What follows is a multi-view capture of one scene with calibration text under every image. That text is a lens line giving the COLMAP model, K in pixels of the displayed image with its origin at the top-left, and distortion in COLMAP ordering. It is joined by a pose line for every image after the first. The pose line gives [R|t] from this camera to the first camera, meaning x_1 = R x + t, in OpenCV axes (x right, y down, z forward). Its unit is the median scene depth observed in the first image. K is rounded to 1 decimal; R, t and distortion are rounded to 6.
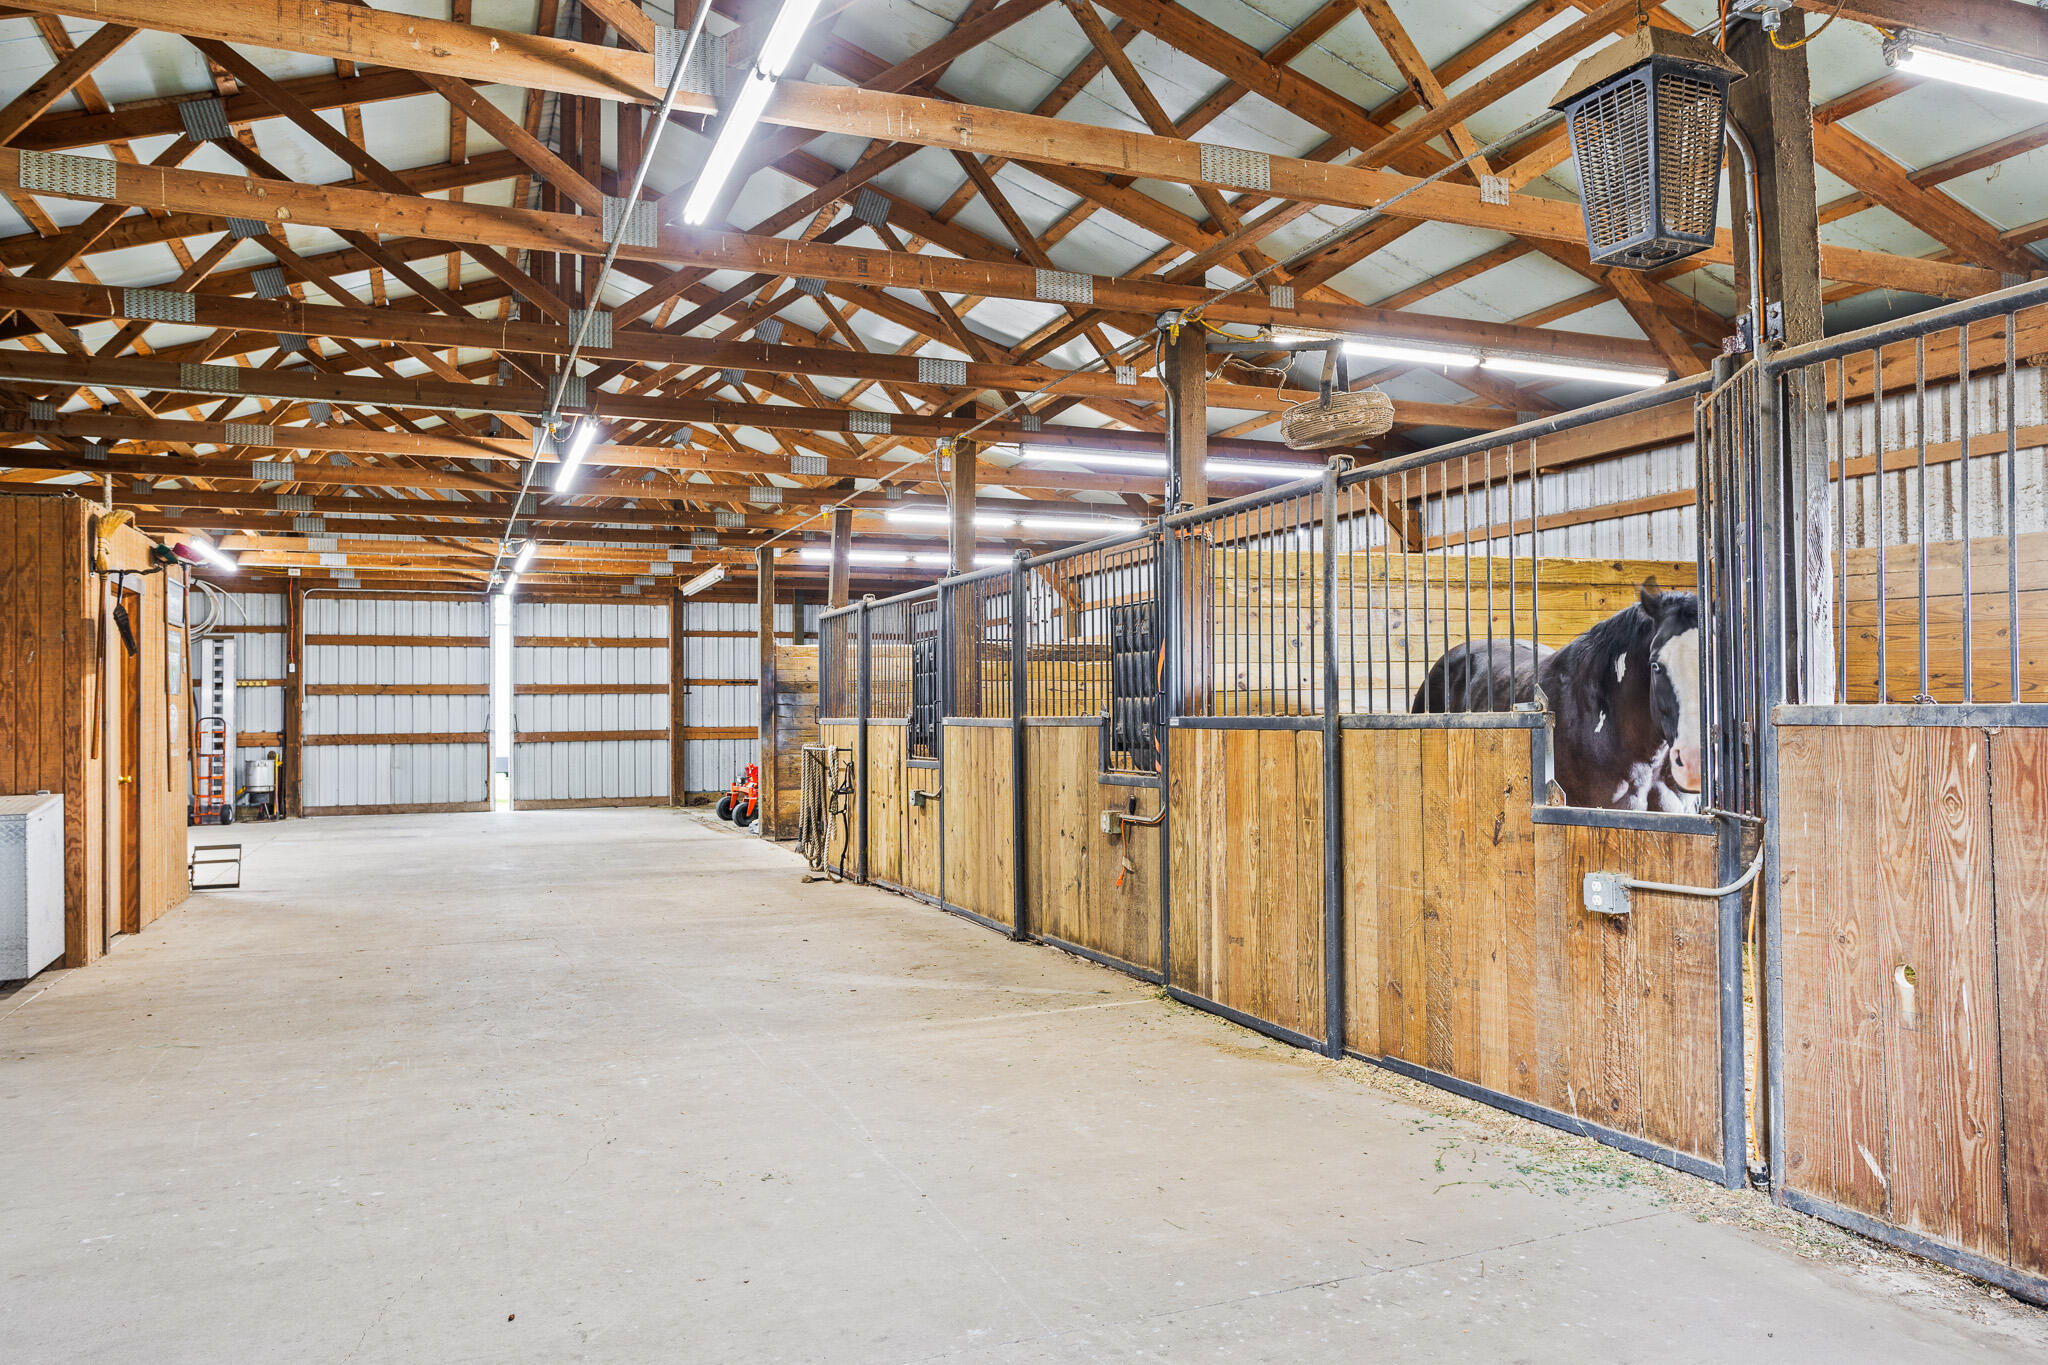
lens RADIAL K [[1426.6, 0, 1028.9], [0, 1426.6, 682.0], [0, 0, 1]] dist [-0.036206, 0.053561]
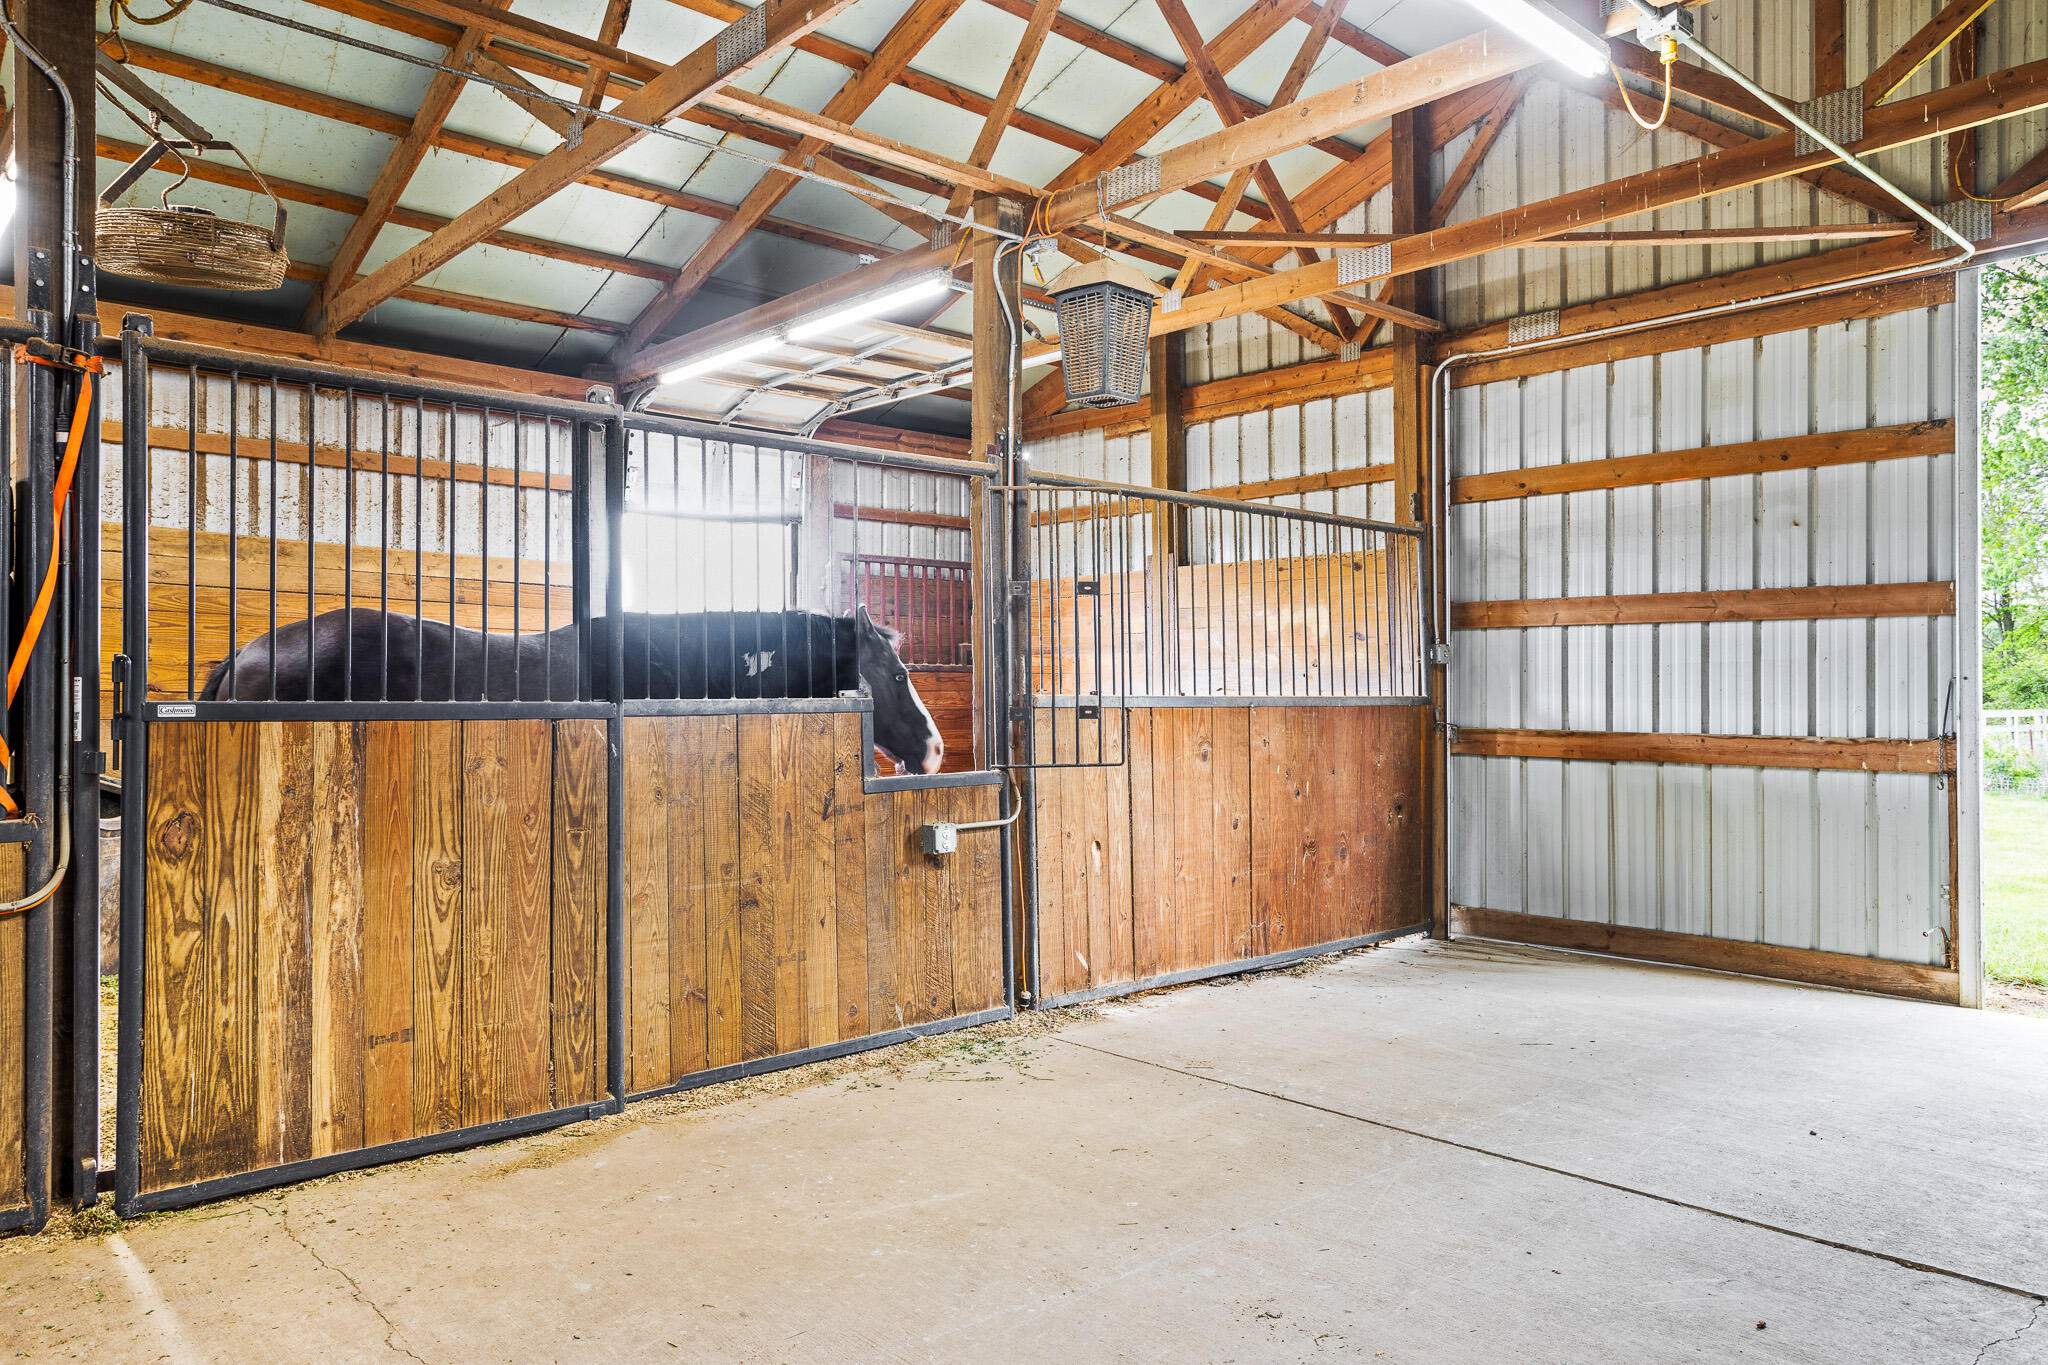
lens RADIAL K [[1417.6, 0, 1024.0], [0, 1417.6, 682.5], [0, 0, 1]] dist [-0.040070, 0.055057]
pose [[-0.332893, 0.018077, 0.942791, -0.454480], [-0.016774, 0.999545, -0.025088, 0.020885], [-0.942815, -0.024166, -0.332438, 0.741059]]
